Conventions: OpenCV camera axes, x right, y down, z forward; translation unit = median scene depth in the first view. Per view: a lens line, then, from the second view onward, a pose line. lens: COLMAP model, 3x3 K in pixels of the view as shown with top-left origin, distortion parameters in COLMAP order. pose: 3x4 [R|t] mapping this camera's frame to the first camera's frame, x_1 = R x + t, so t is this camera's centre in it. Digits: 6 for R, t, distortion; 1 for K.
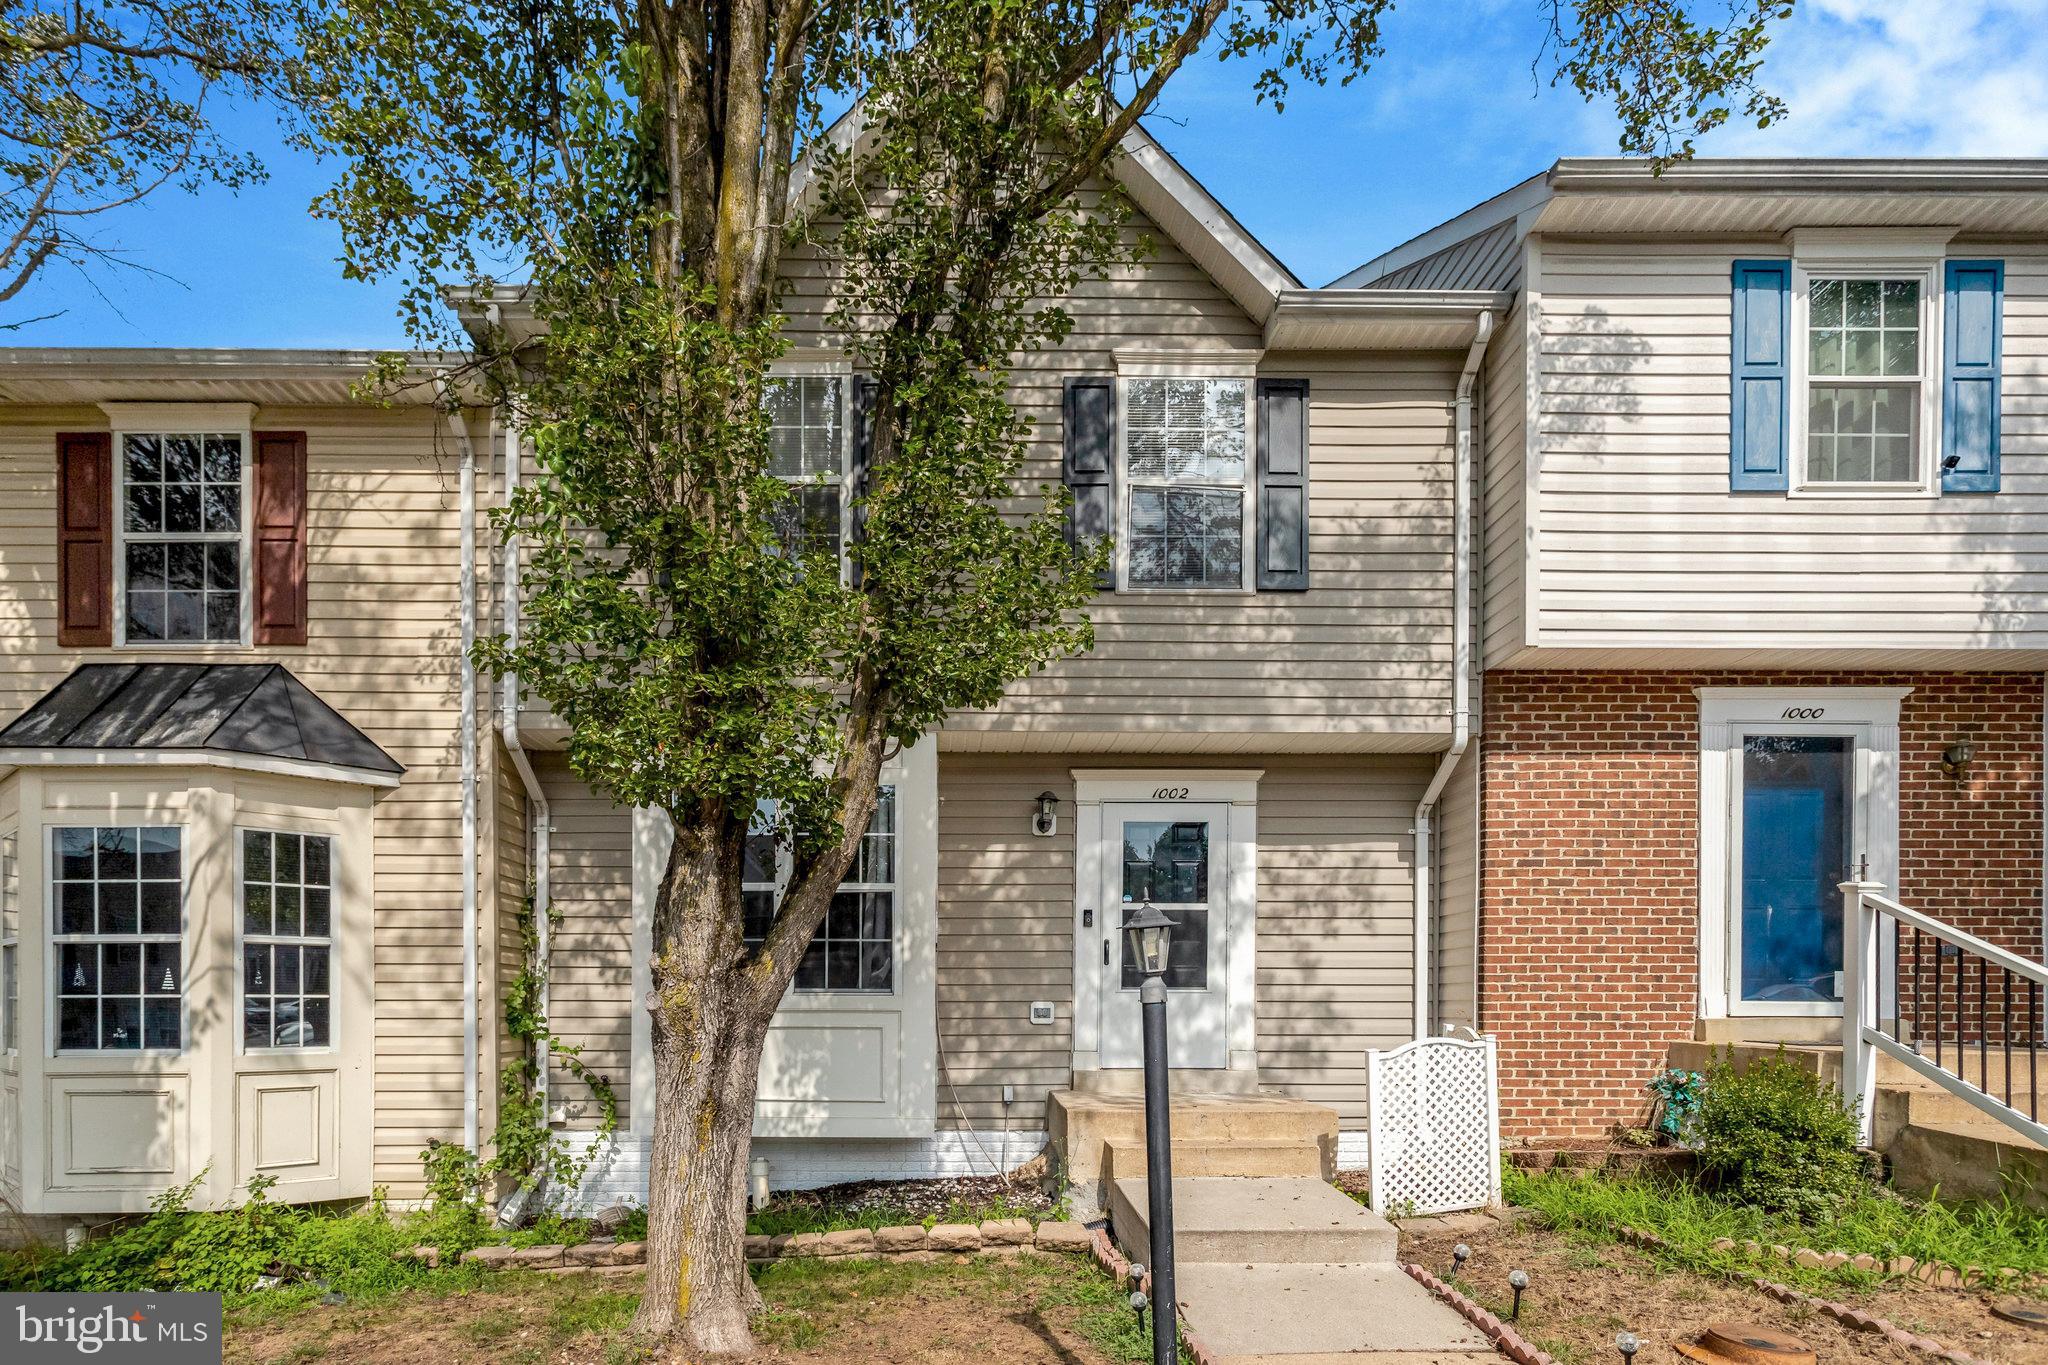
lens RADIAL K [[979.4, 0, 1014.4], [0, 979.4, 719.7], [0, 0, 1]] dist [0.000739, 0.002411]
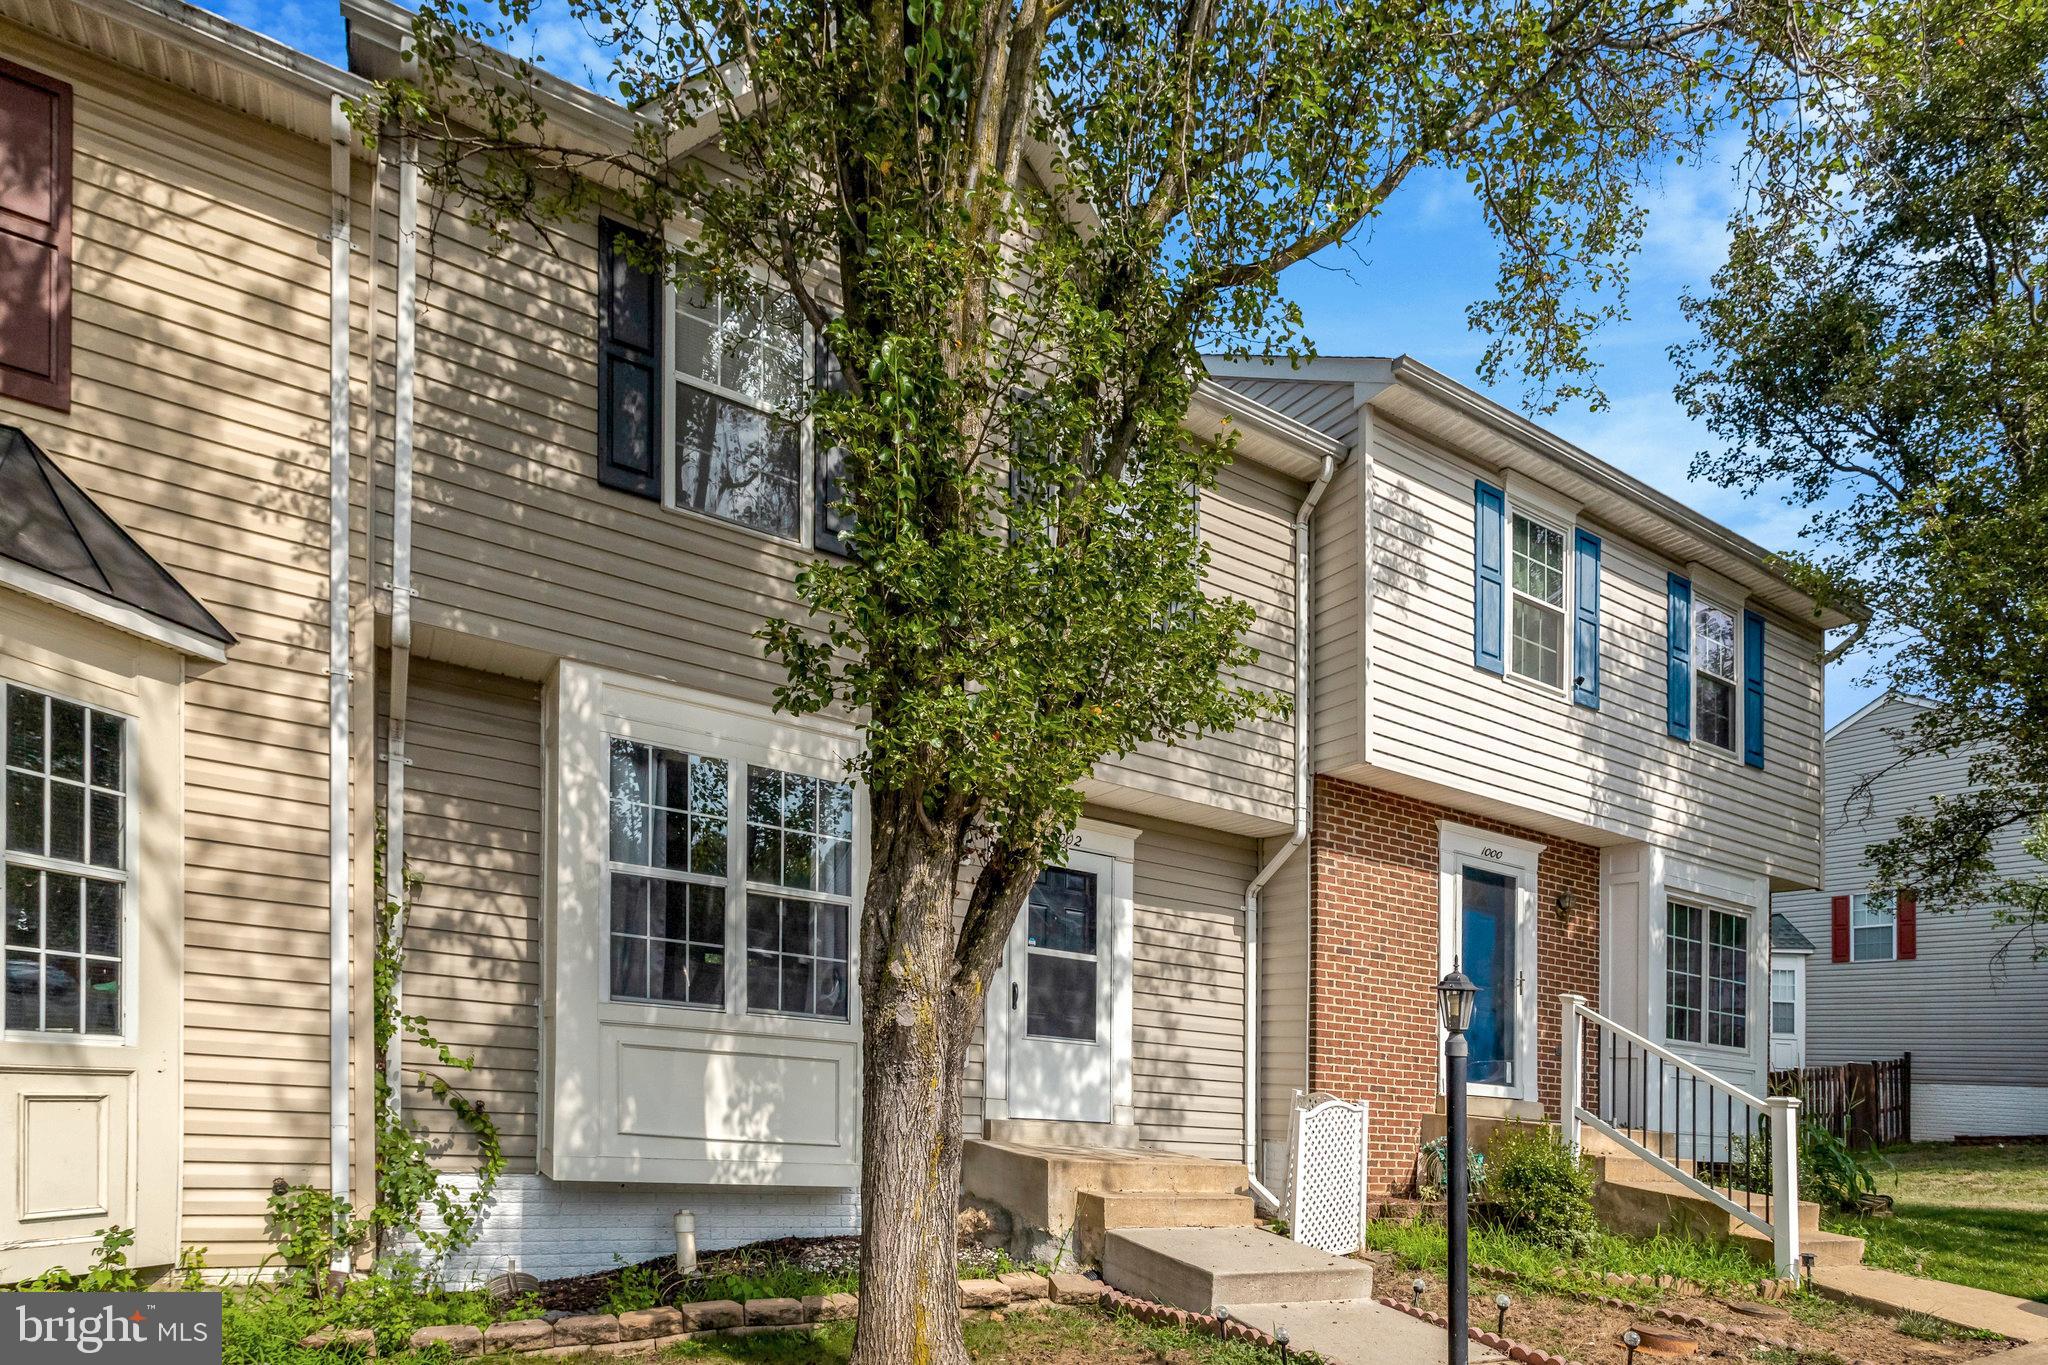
lens RADIAL K [[1114.6, 0, 1019.9], [0, 1114.6, 683.3], [0, 0, 1]] dist [-0.004751, 0.002471]
pose [[0.856358, 0.221218, 0.466599, -0.468955], [-0.201117, 0.975123, -0.093200, 0.039545], [-0.475609, -0.014028, 0.879545, 0.043653]]
